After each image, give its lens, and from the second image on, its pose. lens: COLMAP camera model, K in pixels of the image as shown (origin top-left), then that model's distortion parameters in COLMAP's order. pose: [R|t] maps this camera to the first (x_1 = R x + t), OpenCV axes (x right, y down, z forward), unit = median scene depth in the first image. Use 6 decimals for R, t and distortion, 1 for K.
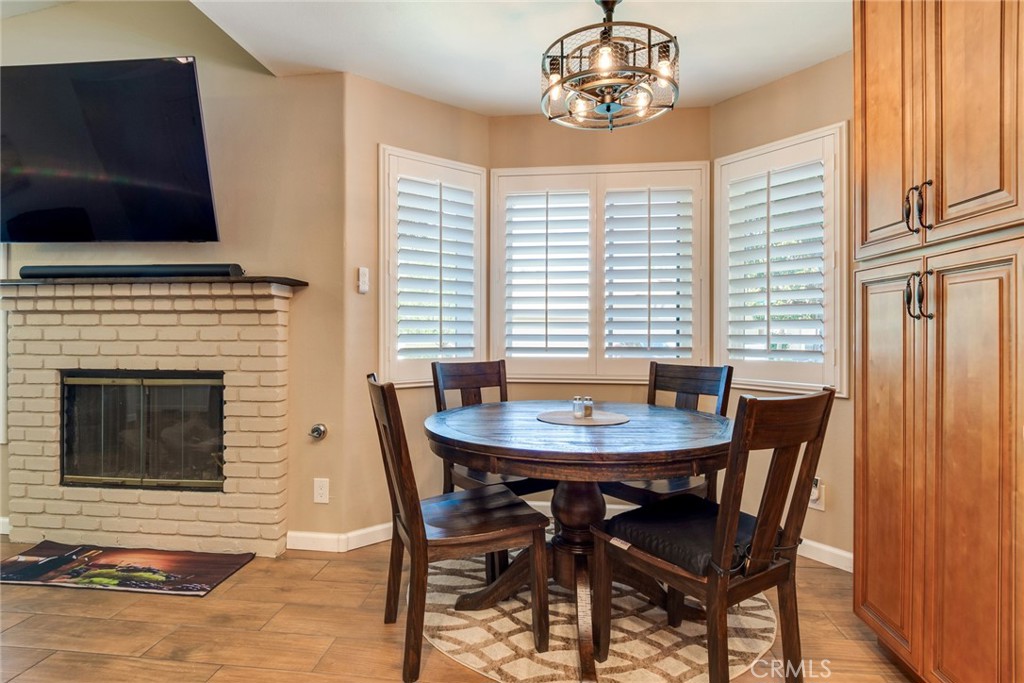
lens RADIAL K [[539.2, 0, 495.0], [0, 539.2, 327.4], [0, 0, 1]] dist [0.010606, -0.016566]
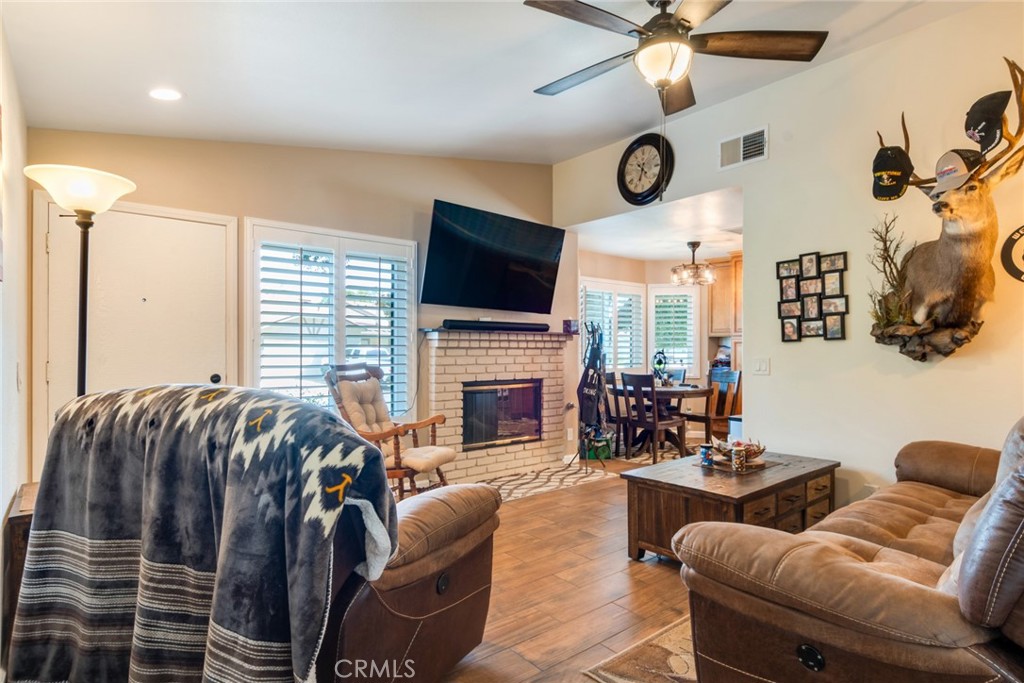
lens RADIAL K [[548.4, 0, 530.6], [0, 548.4, 344.2], [0, 0, 1]] dist [0.007826, -0.015514]
pose [[0.682345, 0.006409, 0.731002, -2.455782], [-0.001481, 0.999972, -0.007385, -0.036279], [-0.731028, 0.003957, 0.682336, -0.410074]]
